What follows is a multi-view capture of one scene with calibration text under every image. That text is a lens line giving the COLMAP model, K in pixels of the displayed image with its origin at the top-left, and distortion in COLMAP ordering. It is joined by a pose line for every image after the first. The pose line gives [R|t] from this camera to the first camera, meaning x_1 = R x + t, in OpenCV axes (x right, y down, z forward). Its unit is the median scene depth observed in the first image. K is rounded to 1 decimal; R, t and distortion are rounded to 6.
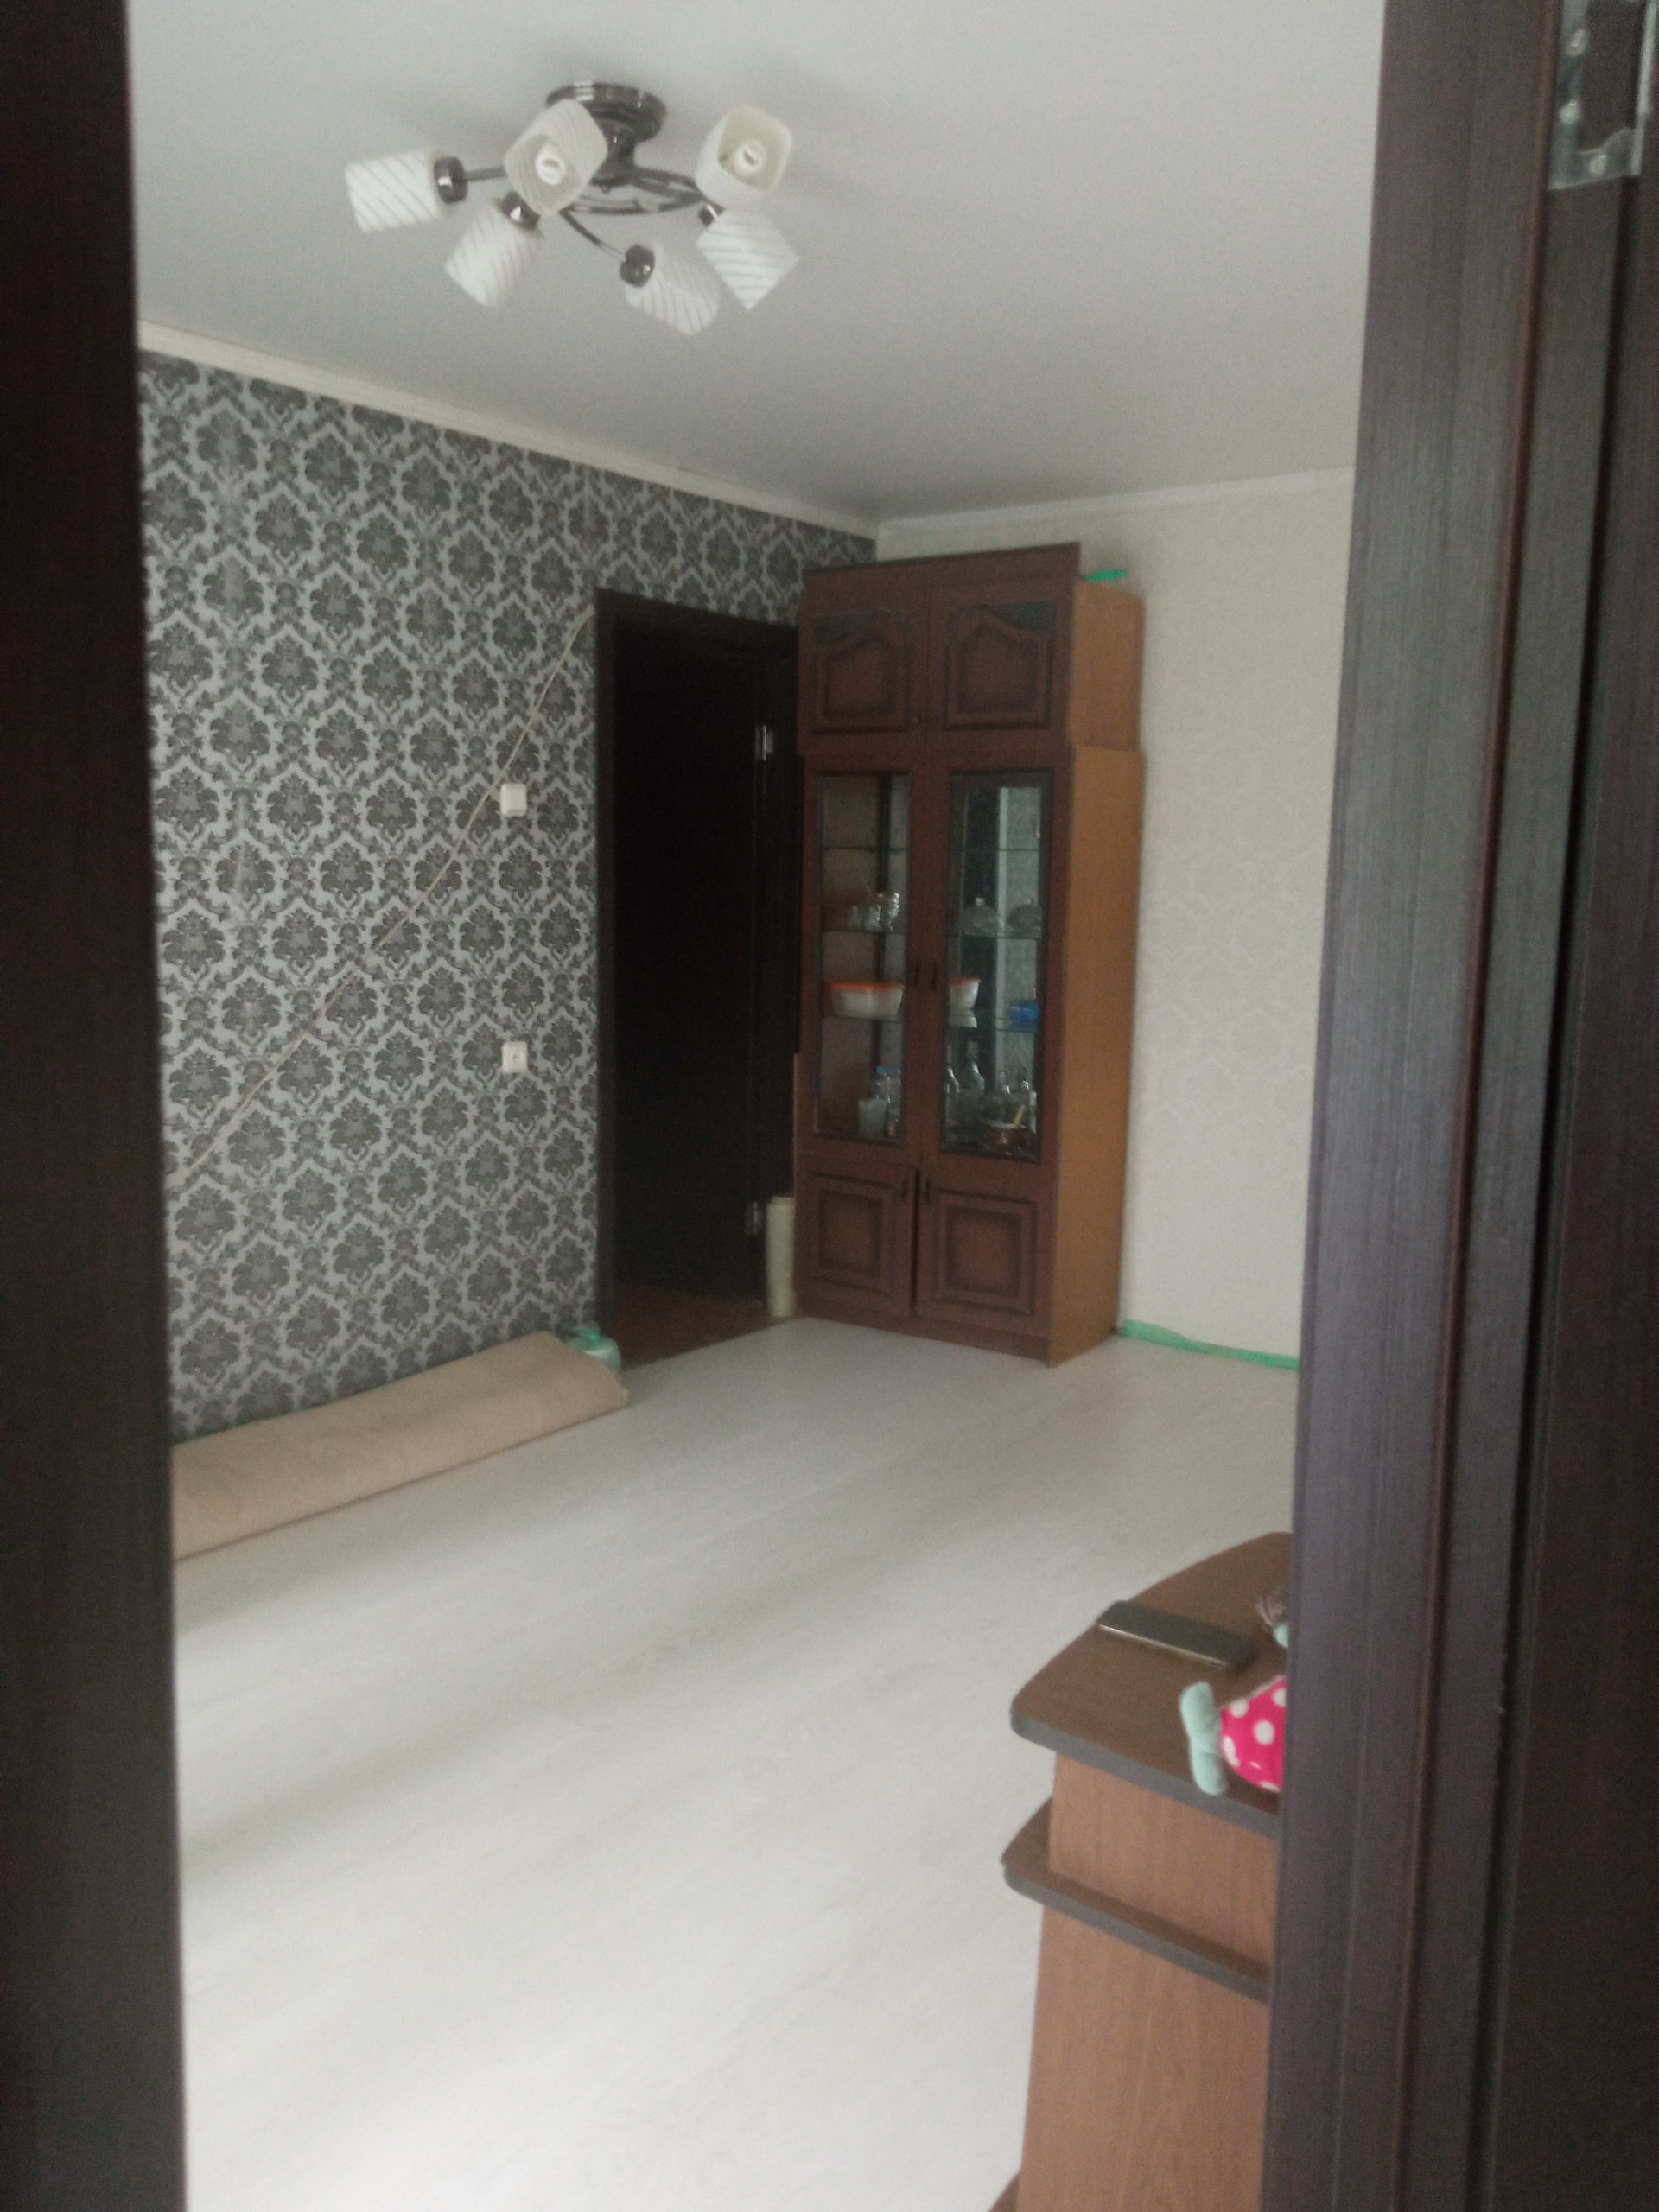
lens RADIAL K [[1795.4, 0, 829.5], [0, 1795.4, 1106.0], [0, 0, 1]] dist [0.125241, -0.196541]
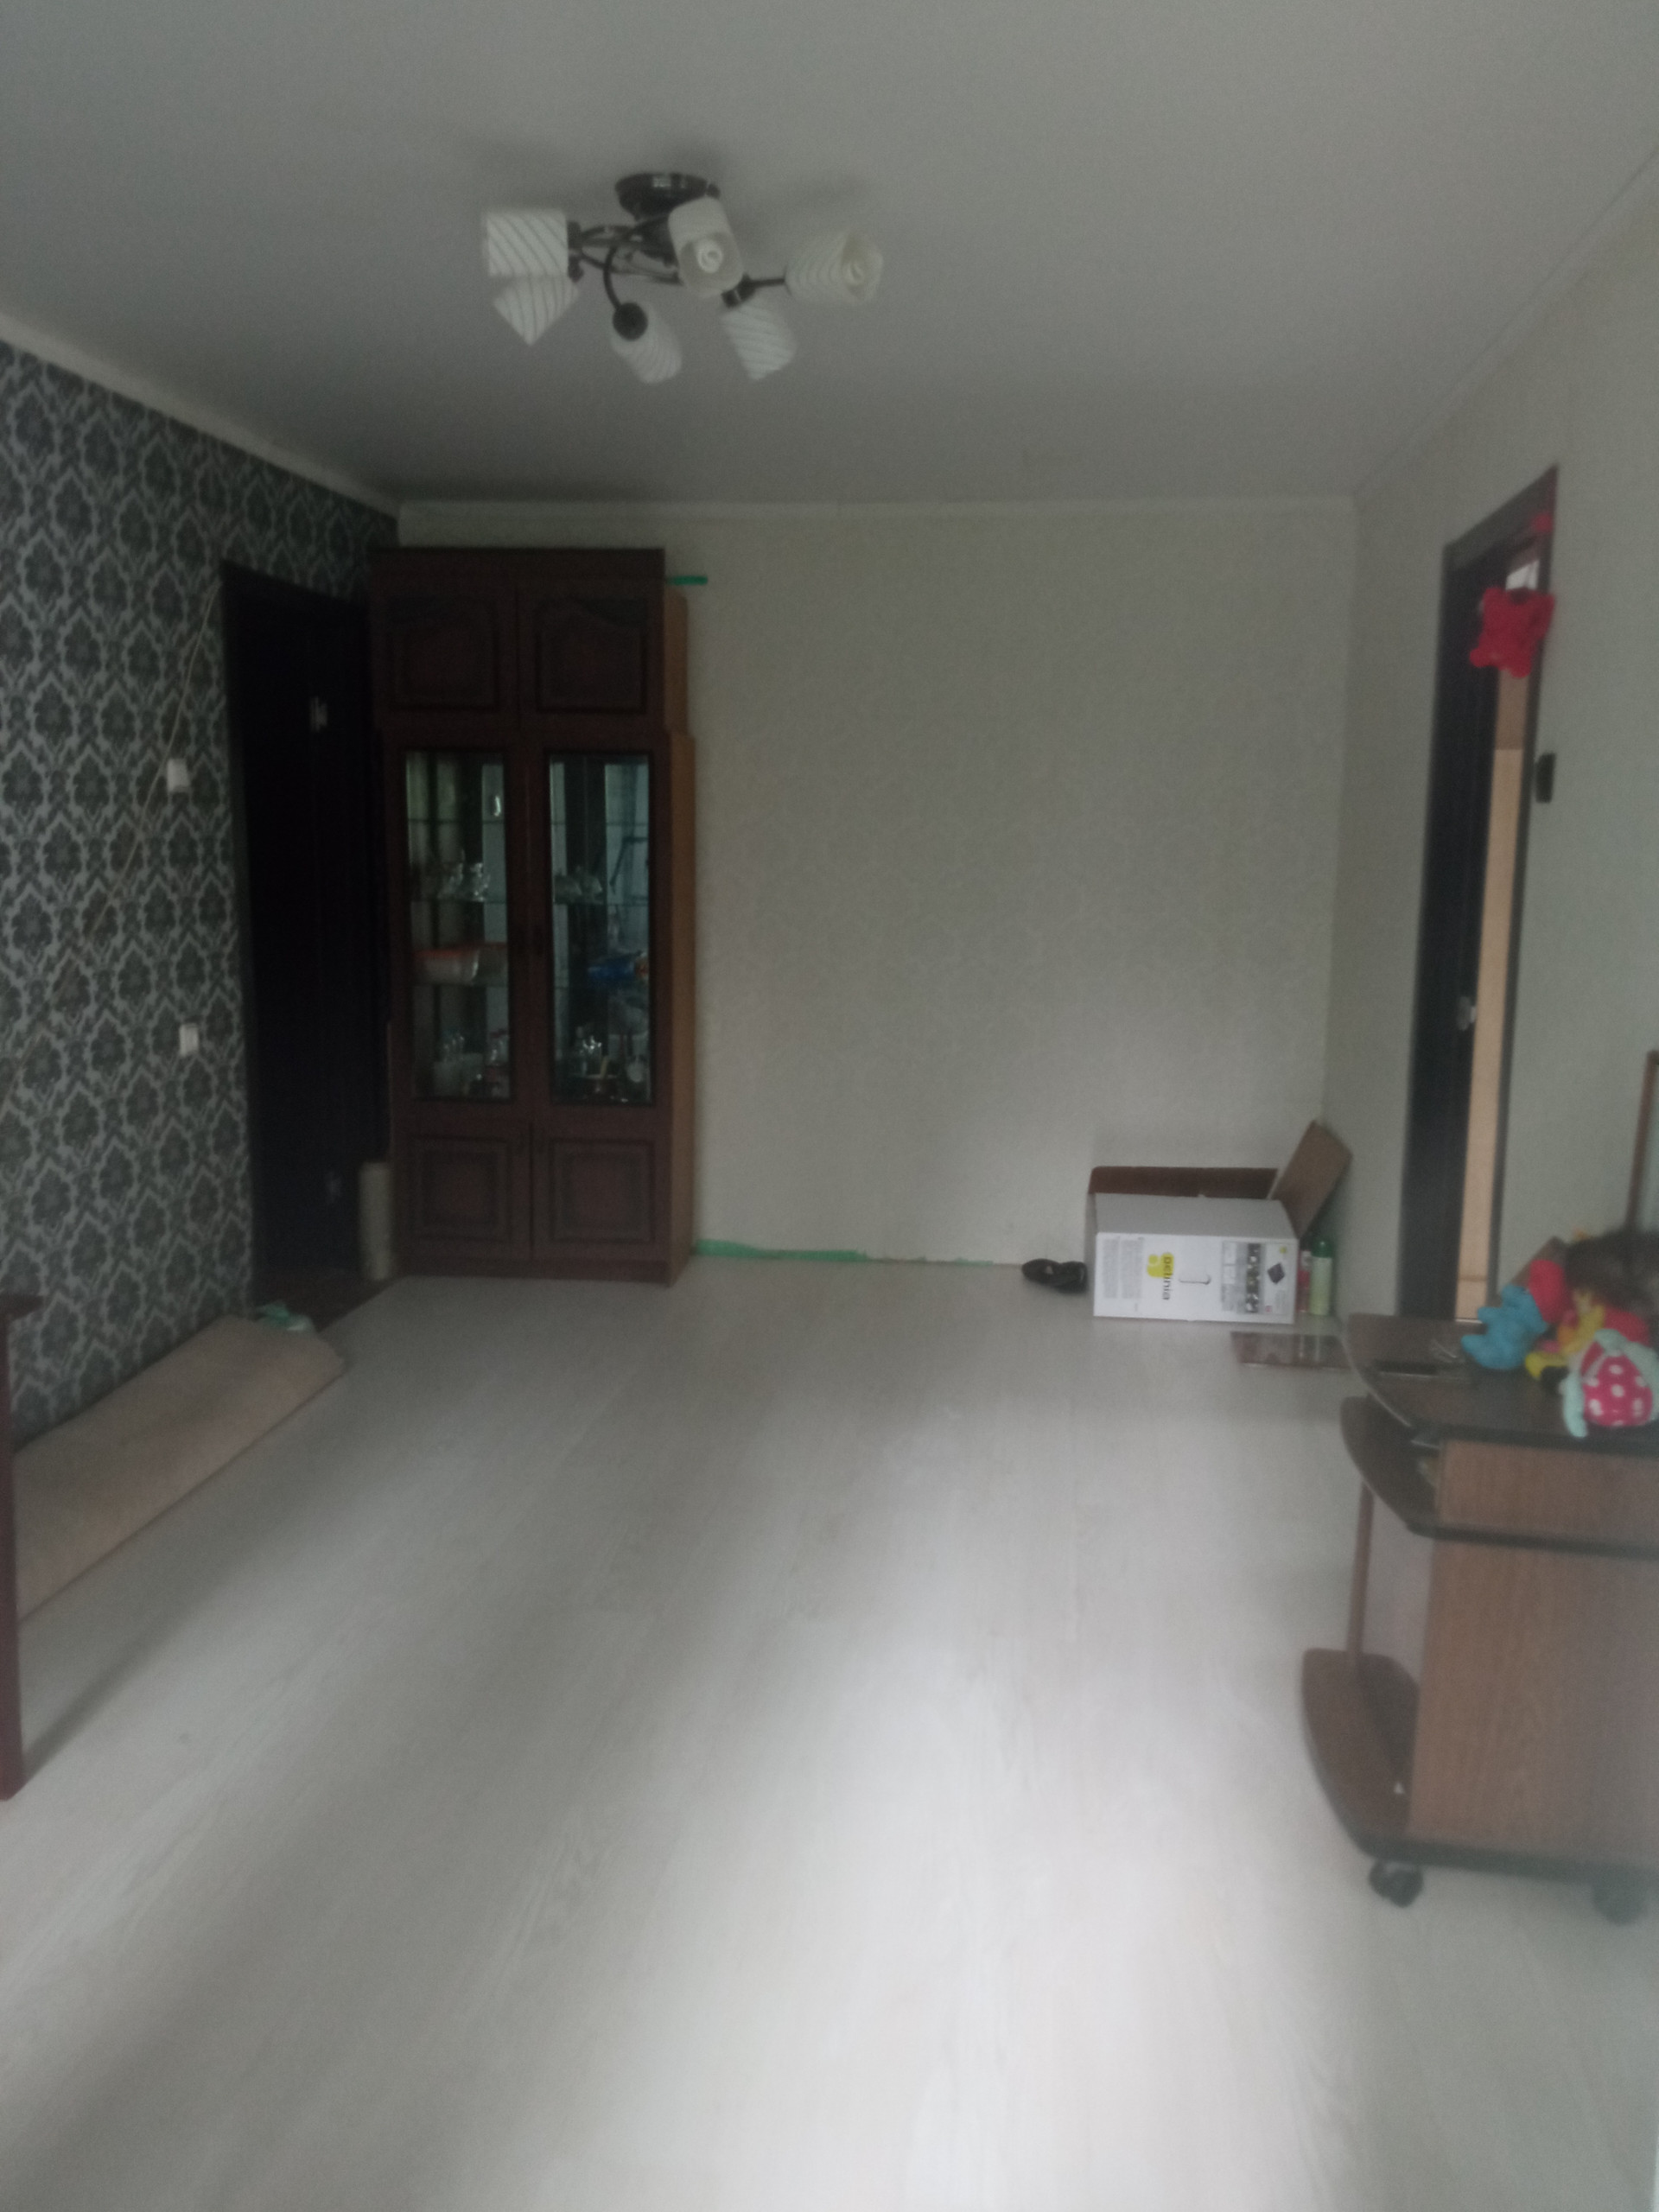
lens RADIAL K [[1795.4, 0, 829.5], [0, 1795.4, 1106.0], [0, 0, 1]] dist [0.125241, -0.196541]
pose [[0.872380, -0.081388, 0.482006, -0.339506], [0.069039, 0.996672, 0.043338, -0.009725], [-0.483929, -0.004530, 0.875095, -0.028809]]
